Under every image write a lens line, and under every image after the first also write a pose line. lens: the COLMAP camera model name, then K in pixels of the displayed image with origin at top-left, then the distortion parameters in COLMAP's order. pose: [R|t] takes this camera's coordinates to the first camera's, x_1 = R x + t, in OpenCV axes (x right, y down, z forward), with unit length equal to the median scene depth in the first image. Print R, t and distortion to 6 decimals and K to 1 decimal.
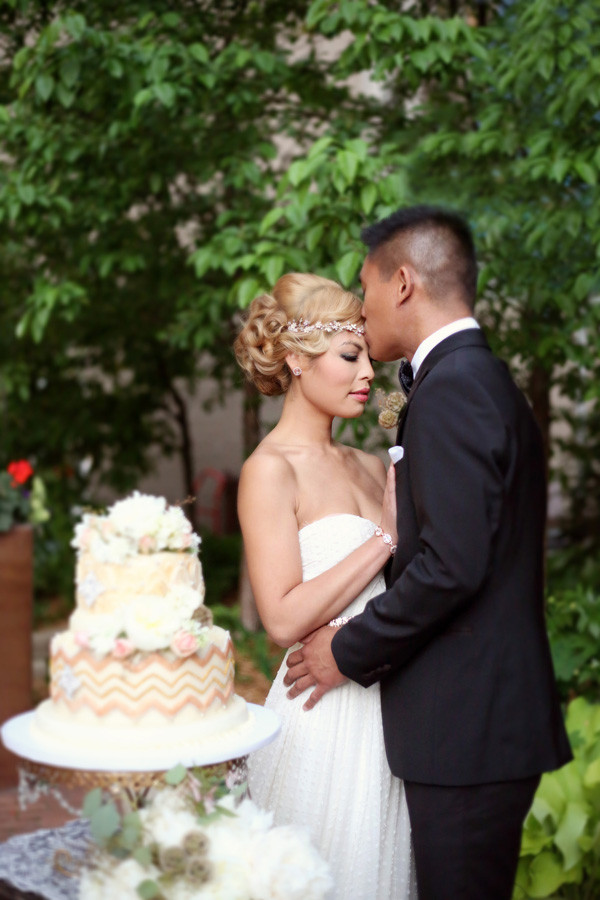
lens RADIAL K [[1295.2, 0, 299.0], [0, 1295.2, 405.7], [0, 0, 1]] dist [0.162267, -3.118015]
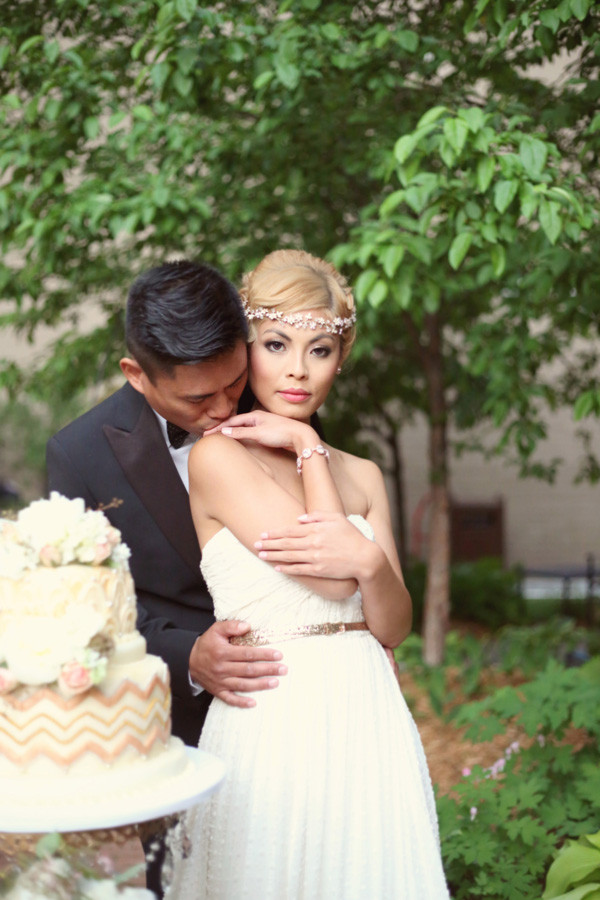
lens RADIAL K [[1285.6, 0, 300.0], [0, 1285.6, 450.0], [0, 0, 1]] dist [-0.149053, 0.083966]
pose [[0.976861, 0.001703, -0.213868, 0.207557], [0.000554, 0.999945, 0.010491, 0.031496], [0.213874, -0.010367, 0.976806, 0.242564]]
